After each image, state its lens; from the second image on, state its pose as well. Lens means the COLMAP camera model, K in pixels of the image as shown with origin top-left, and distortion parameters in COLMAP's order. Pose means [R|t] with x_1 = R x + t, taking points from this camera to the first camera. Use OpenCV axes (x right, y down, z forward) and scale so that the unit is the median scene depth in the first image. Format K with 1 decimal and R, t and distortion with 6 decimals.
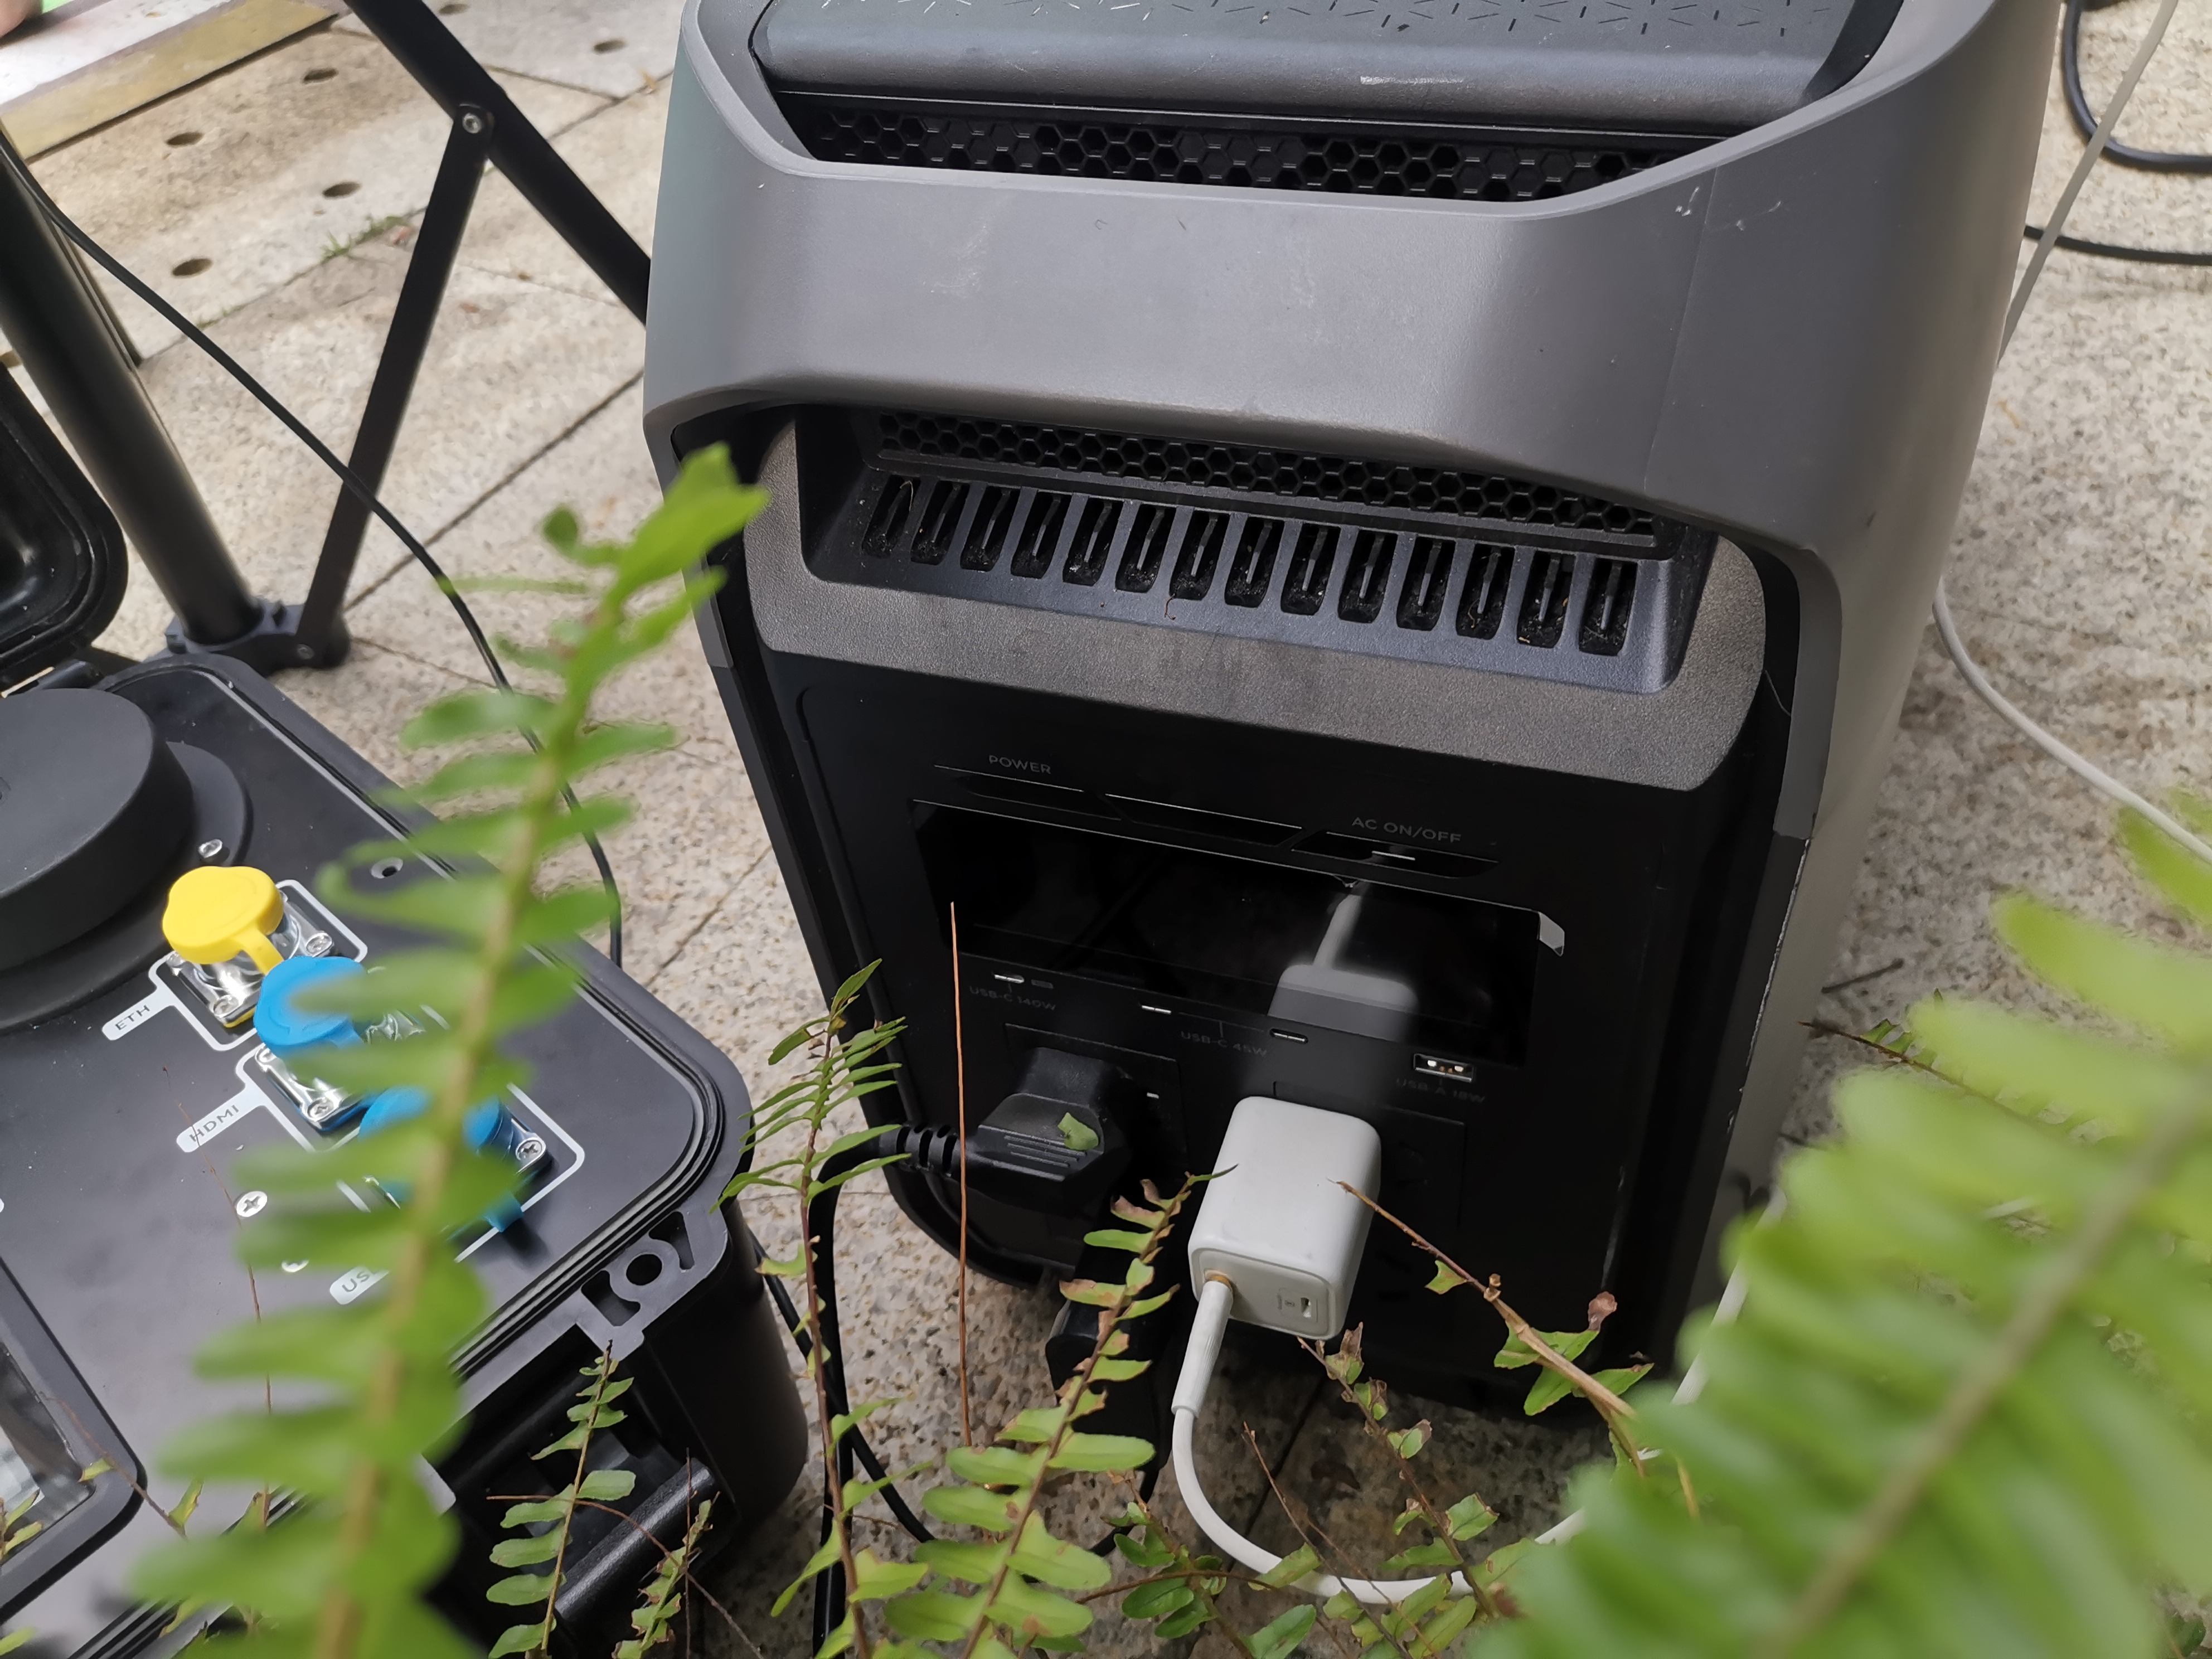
lens RADIAL K [[1740.6, 0, 1100.6], [0, 1740.6, 833.1], [0, 0, 1]] dist [0.008137, -0.003870]
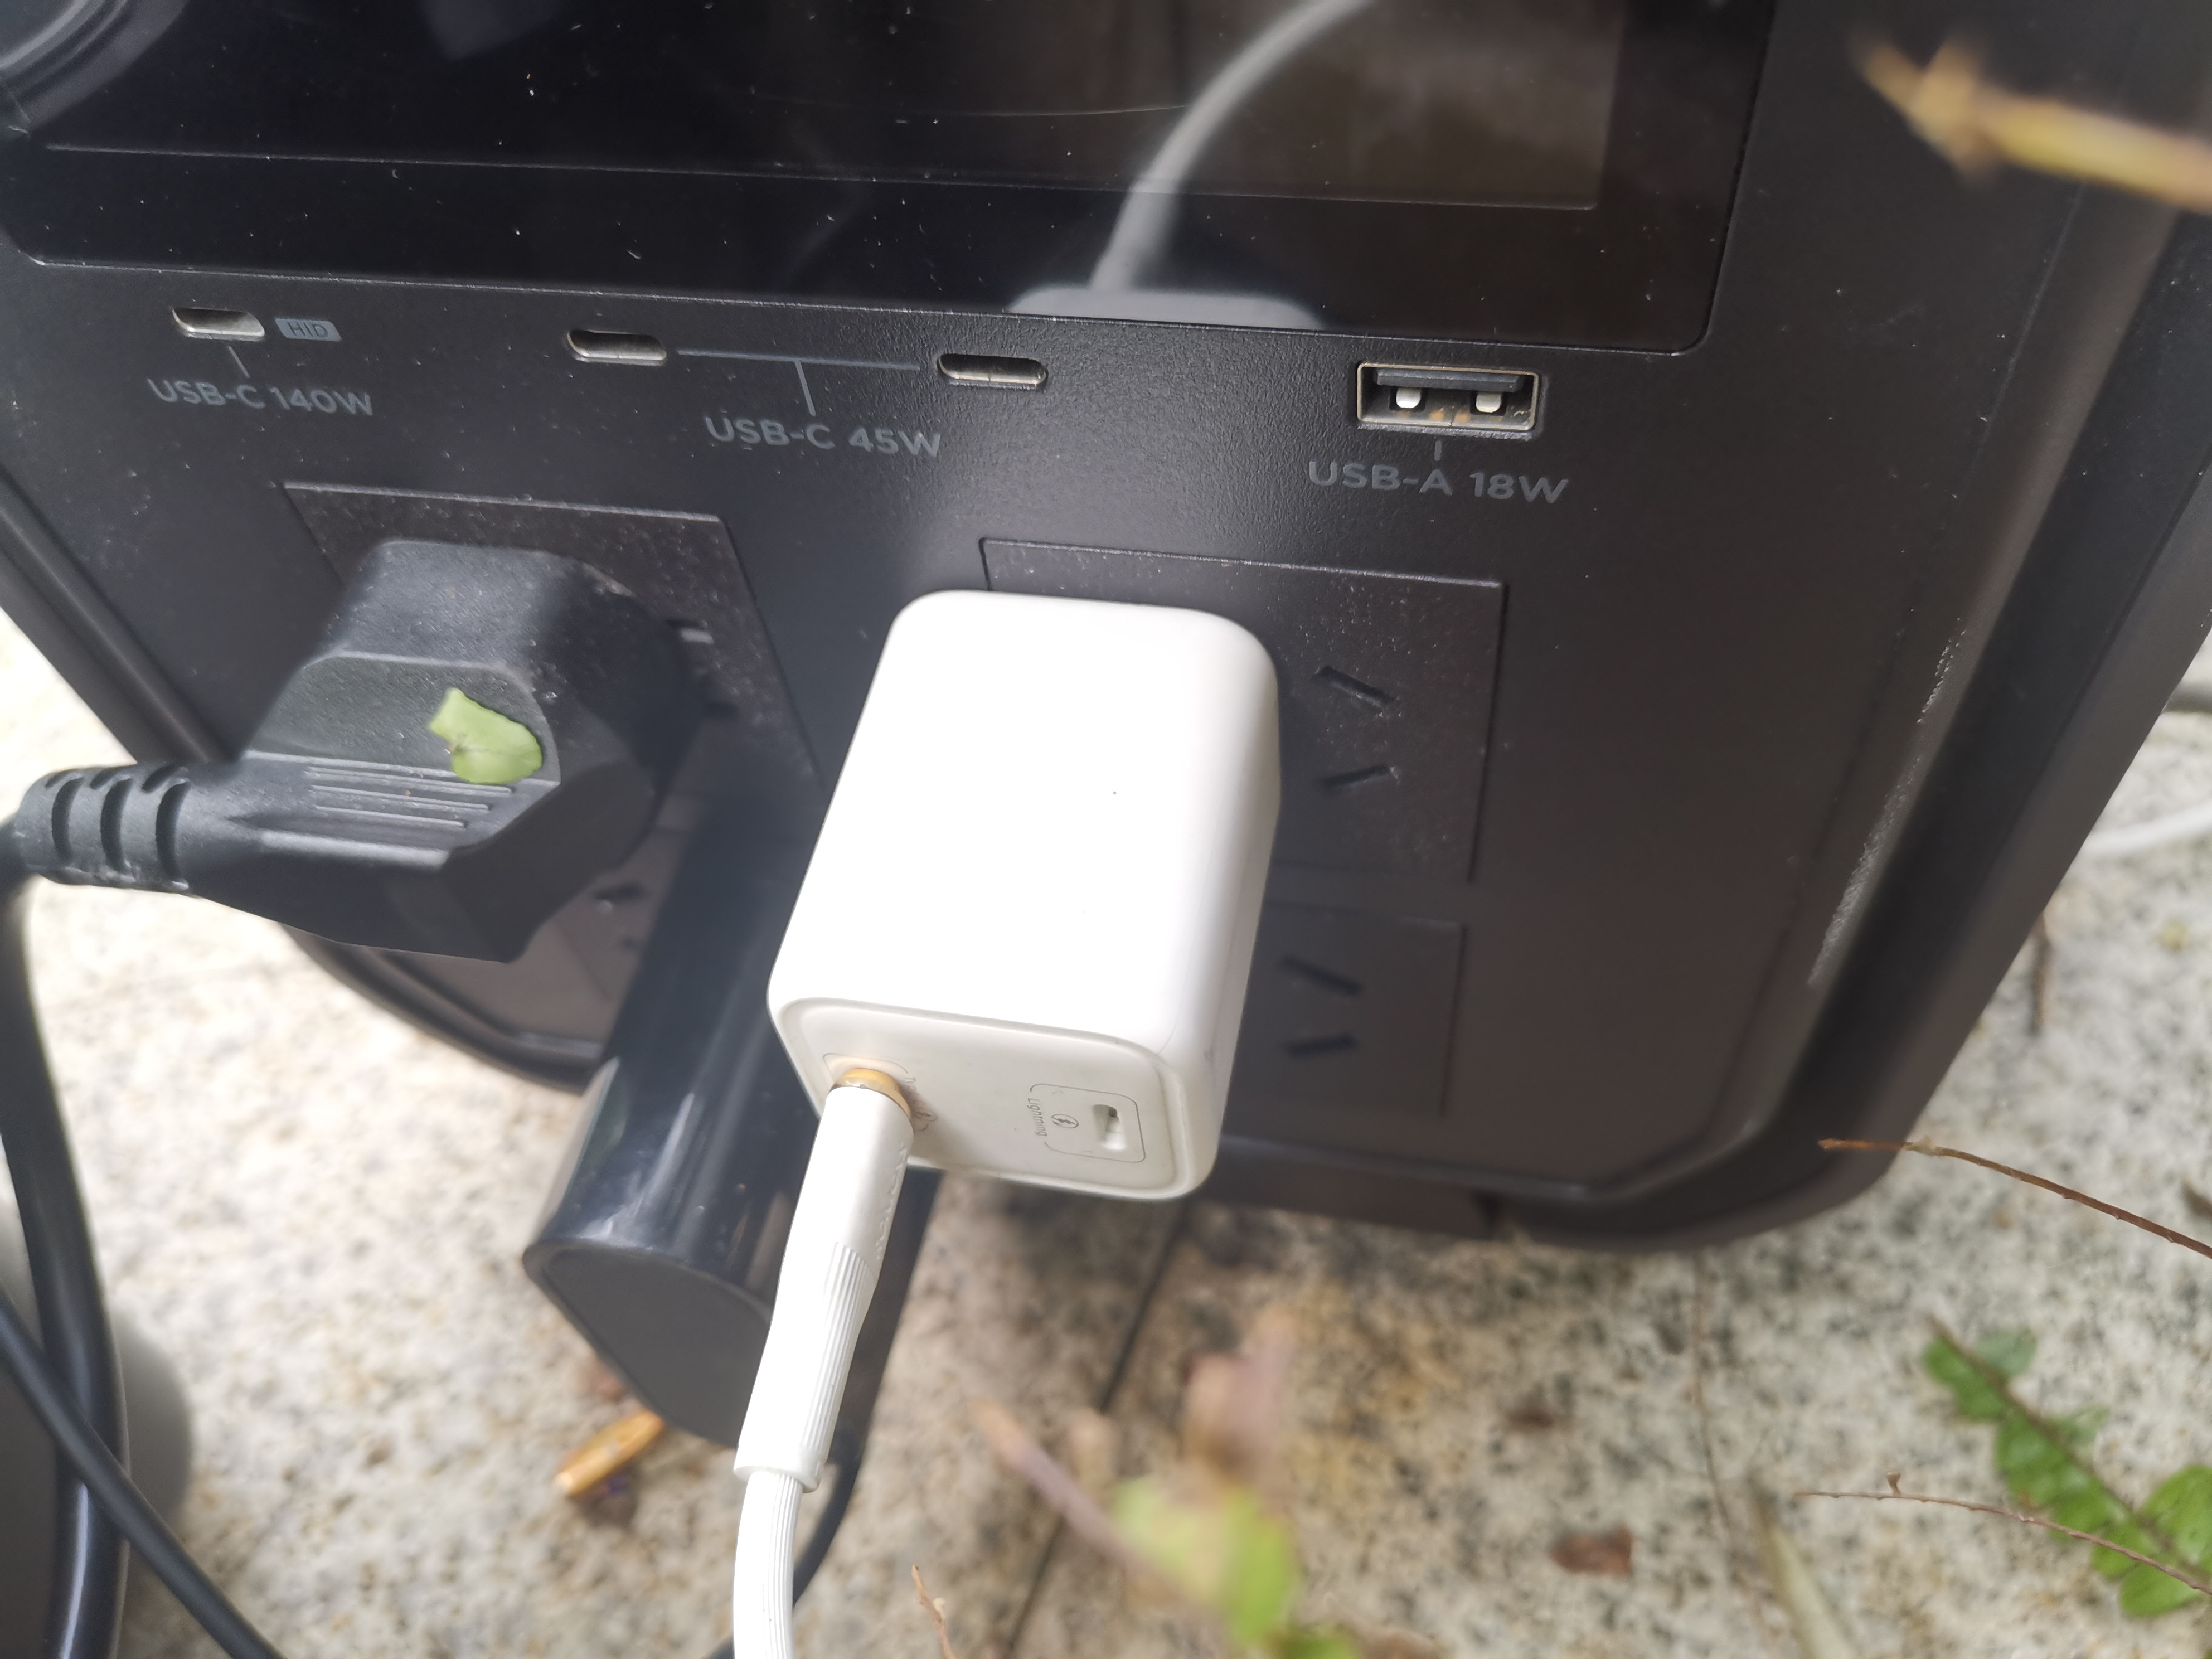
lens RADIAL K [[1740.6, 0, 1112.2], [0, 1740.6, 826.6], [0, 0, 1]] dist [0.008137, -0.003870]
pose [[0.991152, -0.101851, 0.085116, 0.072217], [0.088817, 0.985444, 0.144953, 0.121432], [-0.098641, -0.136111, 0.985771, 0.499482]]
